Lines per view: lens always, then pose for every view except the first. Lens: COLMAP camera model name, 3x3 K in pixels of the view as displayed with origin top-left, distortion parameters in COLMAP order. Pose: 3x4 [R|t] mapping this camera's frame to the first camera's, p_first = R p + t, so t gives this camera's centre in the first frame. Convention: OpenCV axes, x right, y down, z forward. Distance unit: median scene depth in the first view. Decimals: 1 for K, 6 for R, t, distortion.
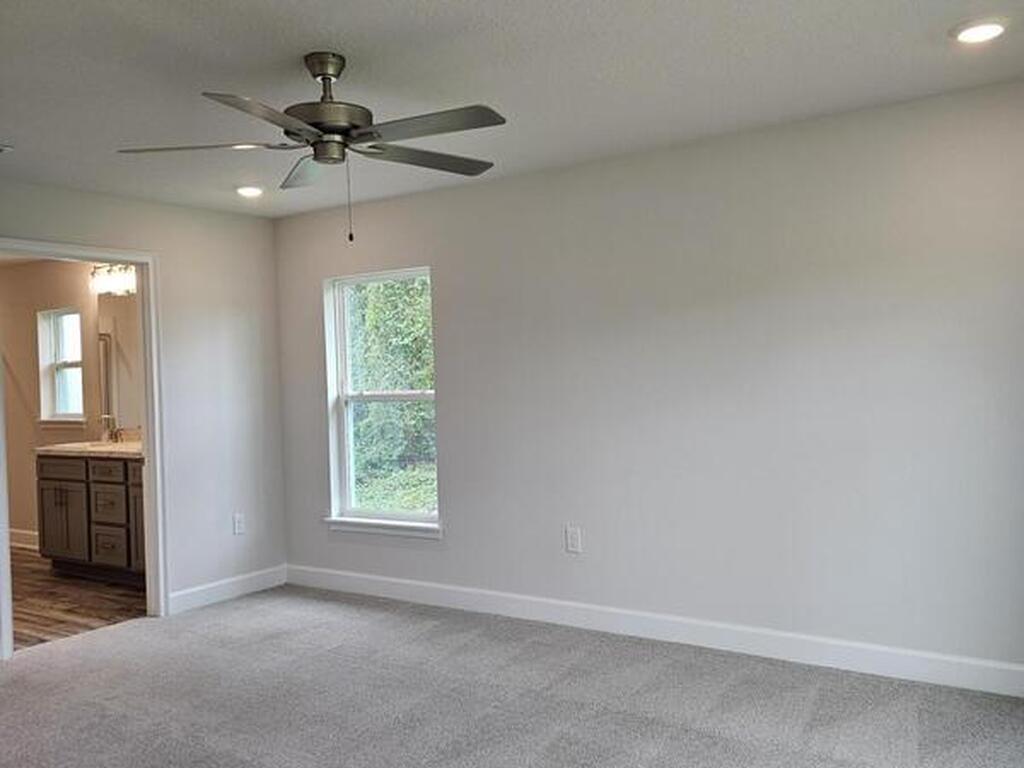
lens RADIAL K [[903.0, 0, 513.9], [0, 903.0, 390.7], [0, 0, 1]] dist [0.088081, -0.144980]
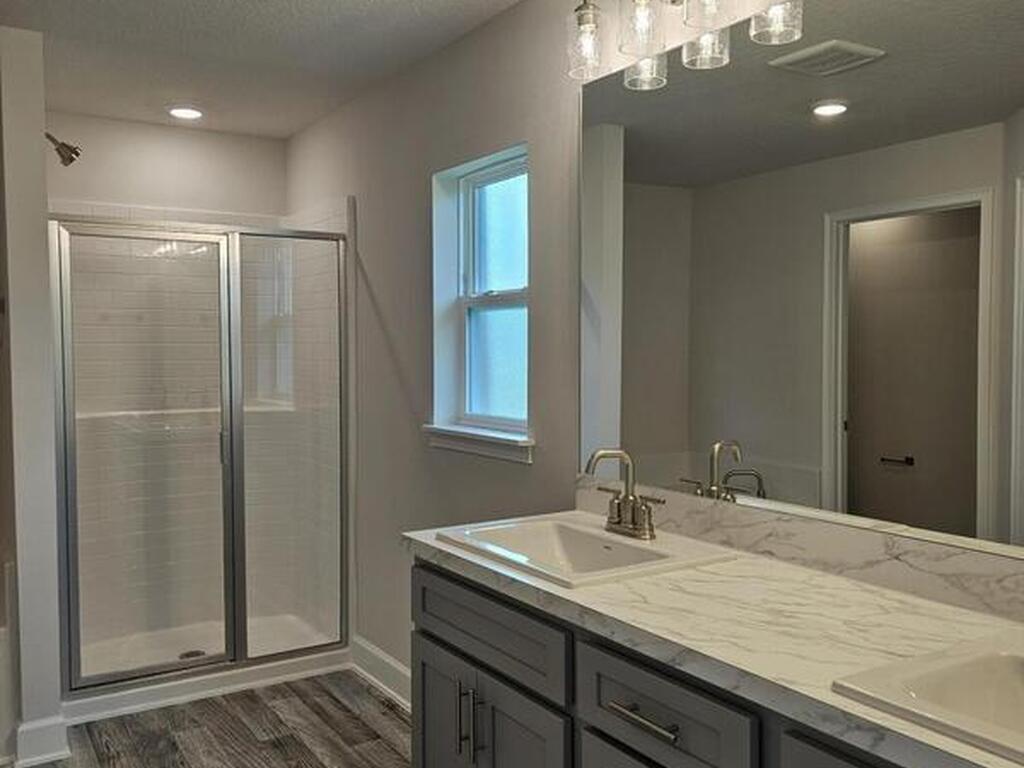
lens RADIAL K [[903.0, 0, 513.9], [0, 903.0, 390.7], [0, 0, 1]] dist [0.088081, -0.144980]
pose [[0.920780, 0.043007, -0.387704, -0.333947], [-0.030753, 0.998814, 0.037759, -0.004210], [0.388868, -0.022844, 0.921010, 0.655442]]
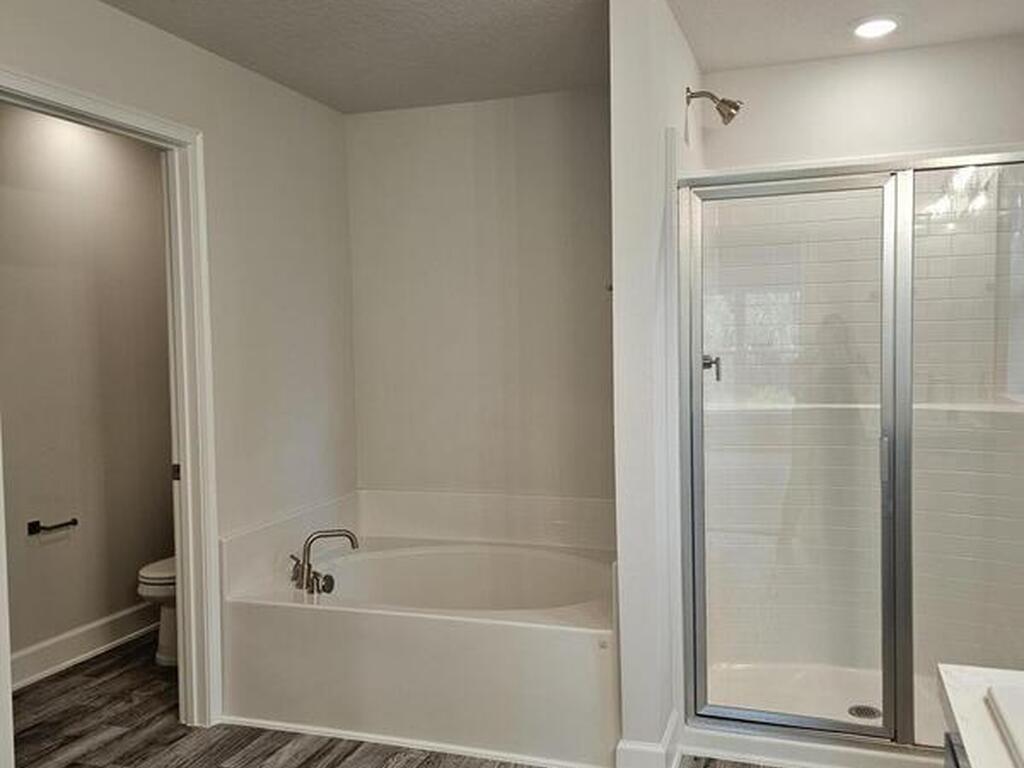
lens RADIAL K [[903.0, 0, 513.9], [0, 903.0, 390.7], [0, 0, 1]] dist [0.088081, -0.144980]
pose [[0.254353, 0.069461, -0.964614, -0.344483], [-0.007512, 0.997529, 0.069850, -0.002643], [0.967082, -0.010521, 0.254246, 0.763403]]
